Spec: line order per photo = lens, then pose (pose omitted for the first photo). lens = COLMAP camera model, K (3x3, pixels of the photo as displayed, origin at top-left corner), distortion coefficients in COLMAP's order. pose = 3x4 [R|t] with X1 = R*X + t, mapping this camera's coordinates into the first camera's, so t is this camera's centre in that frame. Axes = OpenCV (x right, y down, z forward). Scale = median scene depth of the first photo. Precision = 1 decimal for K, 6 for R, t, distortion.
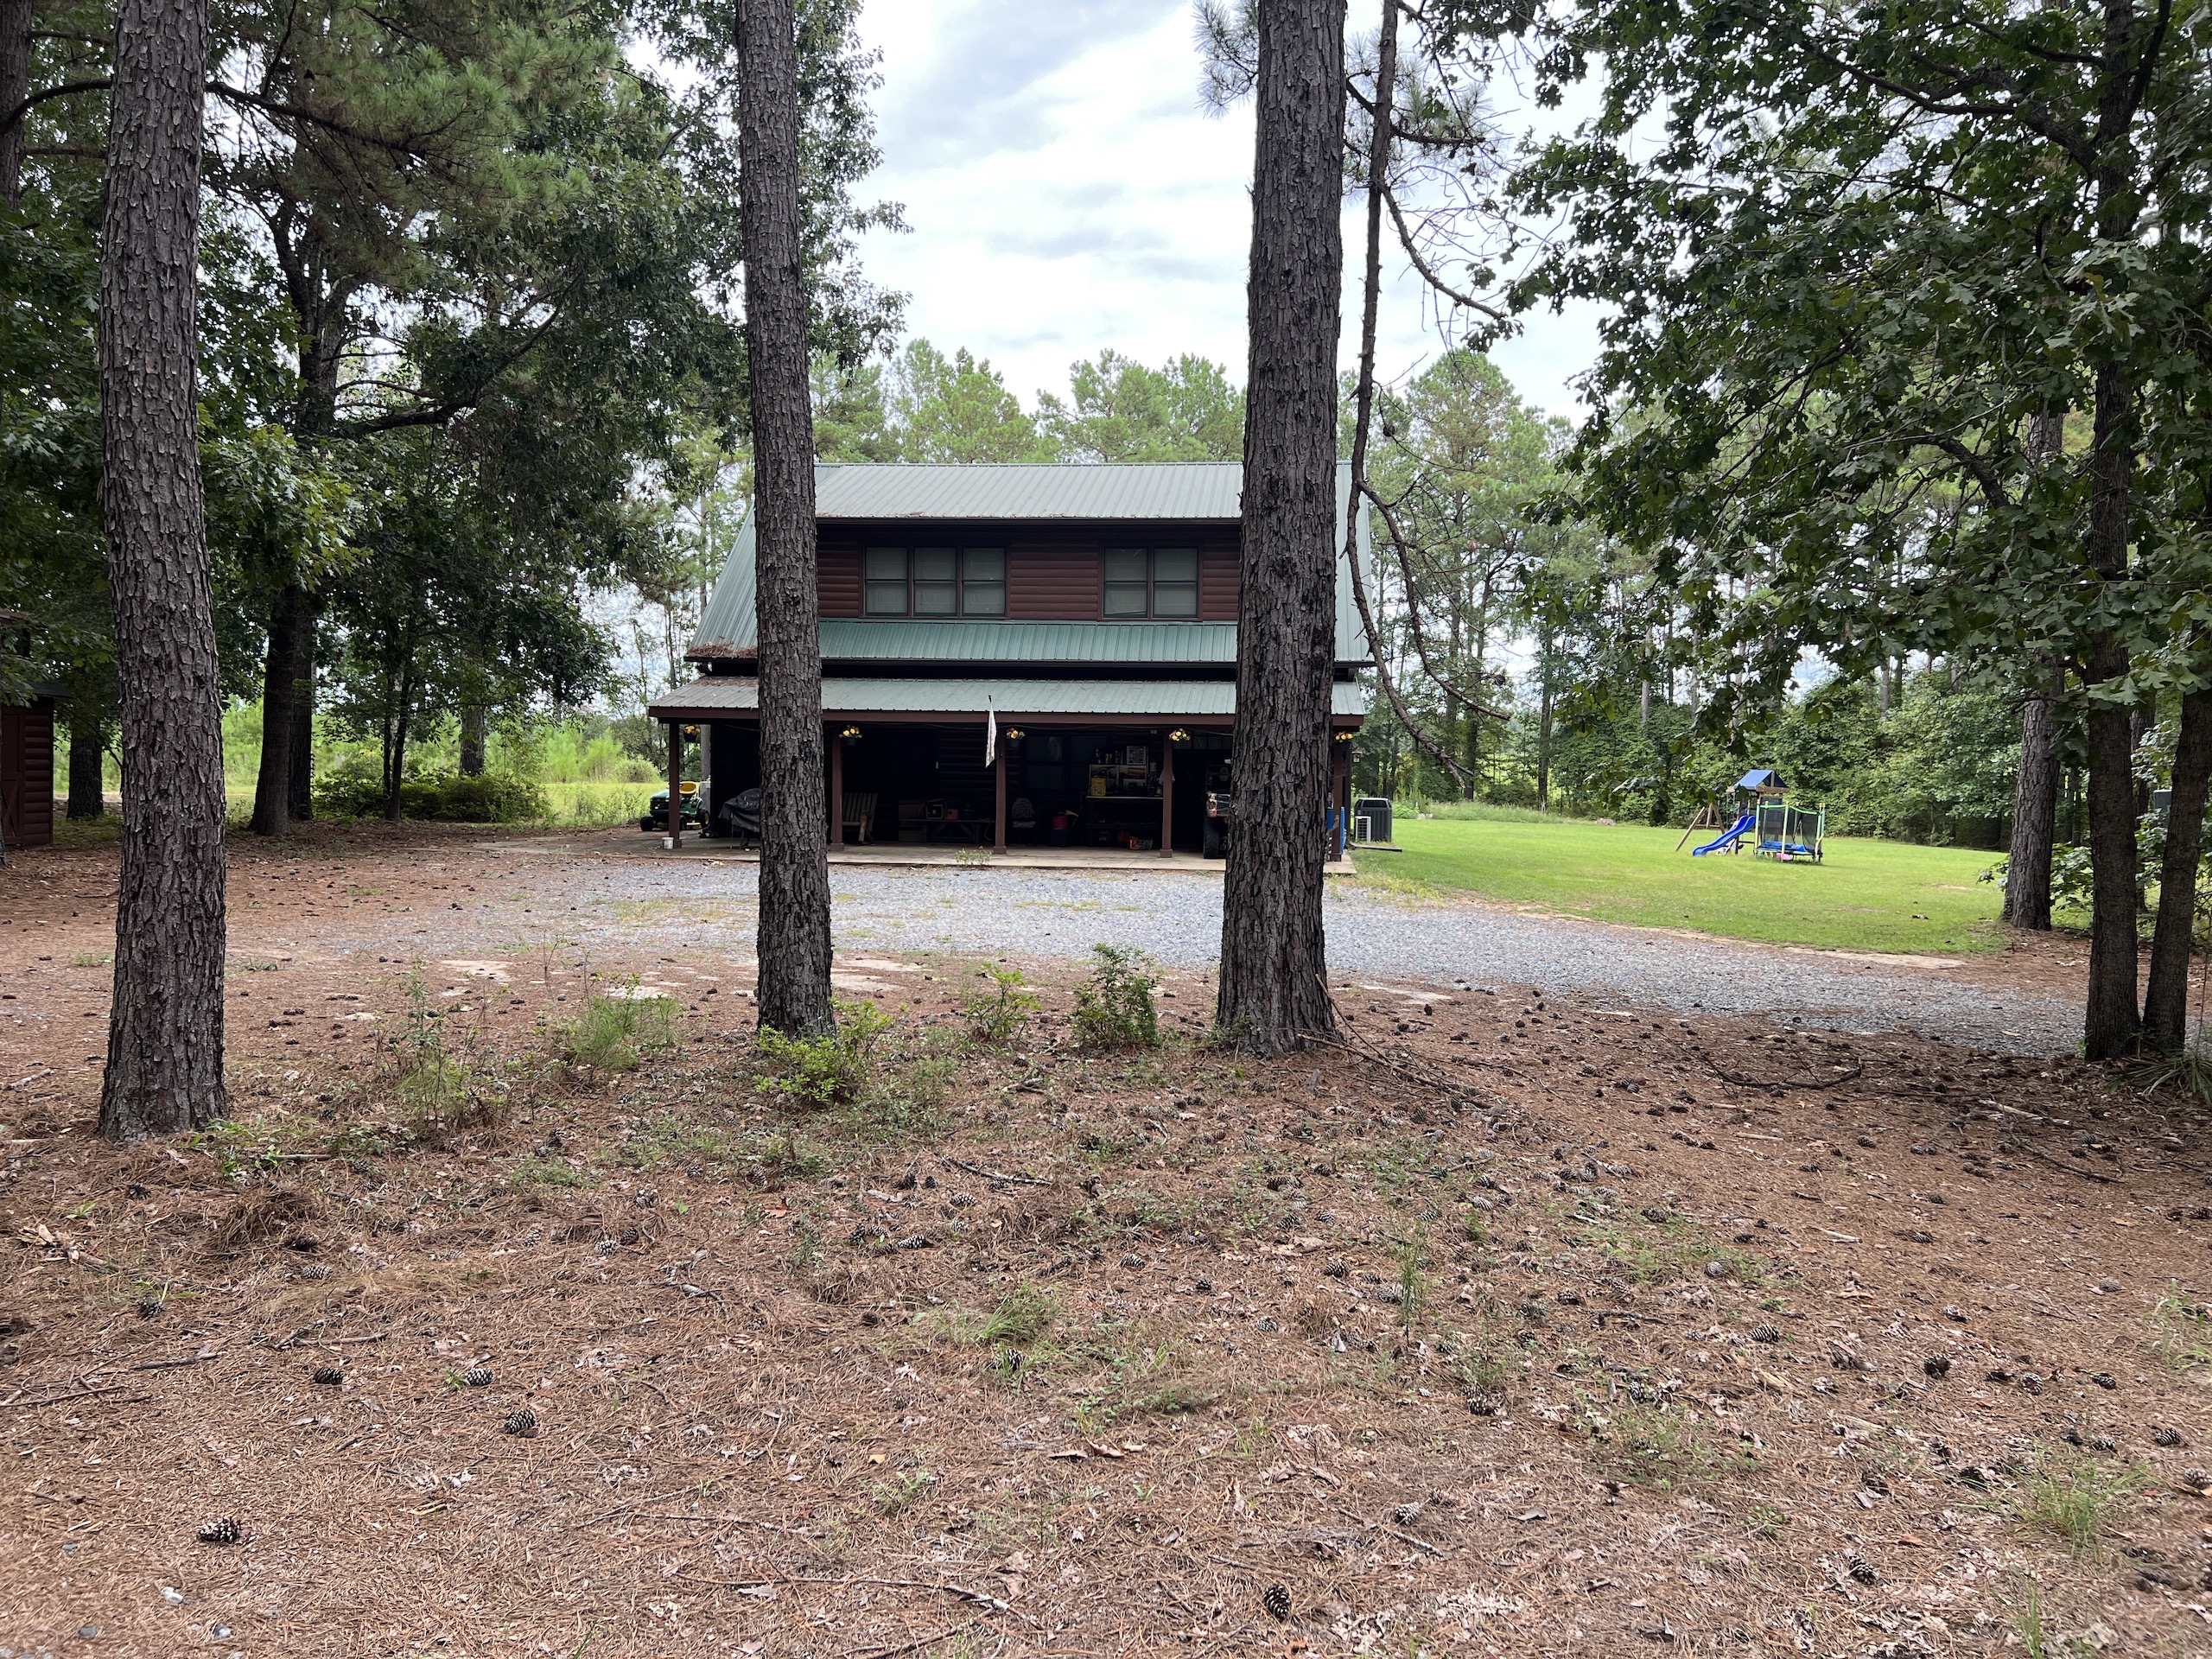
lens RADIAL K [[1667.1, 0, 1100.4], [0, 1667.1, 837.0], [0, 0, 1]] dist [0.061284, -0.066529]
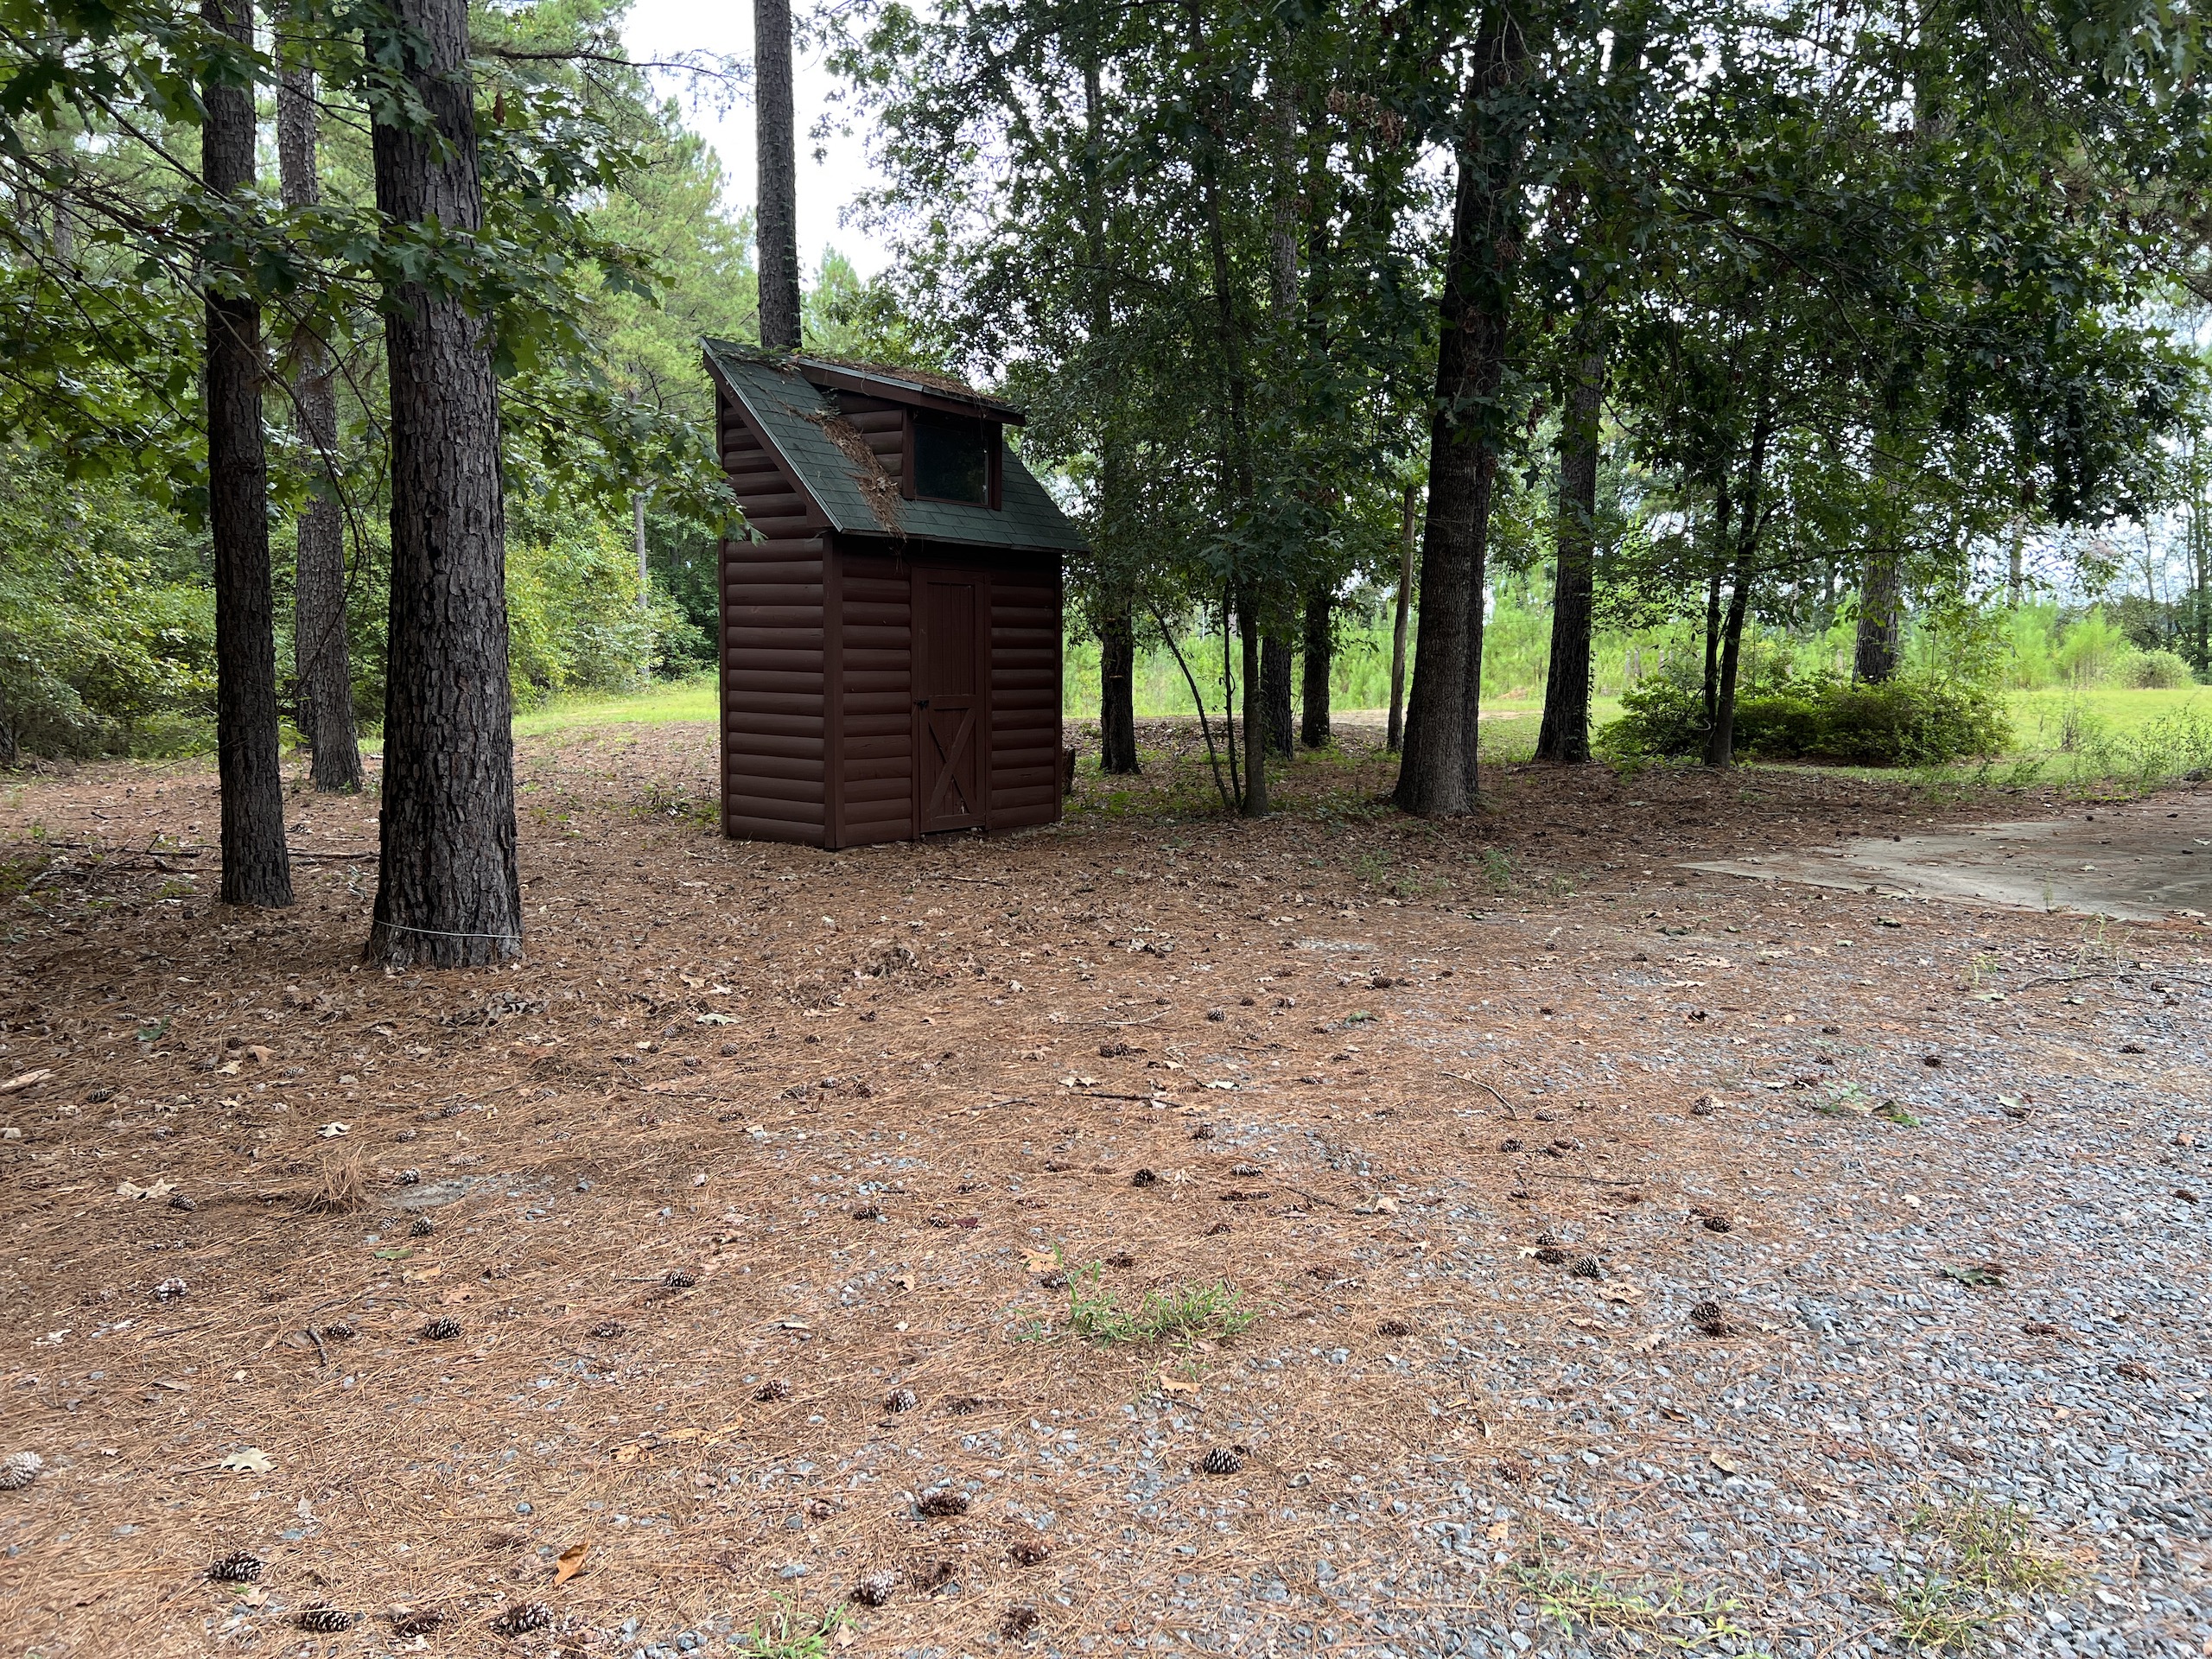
lens RADIAL K [[1667.1, 0, 1097.9], [0, 1667.1, 838.1], [0, 0, 1]] dist [0.061284, -0.066529]
pose [[0.695385, 0.060664, -0.716073, -0.140661], [-0.017966, 0.997587, 0.067066, -0.017419], [0.718413, -0.033772, 0.694796, 0.402515]]
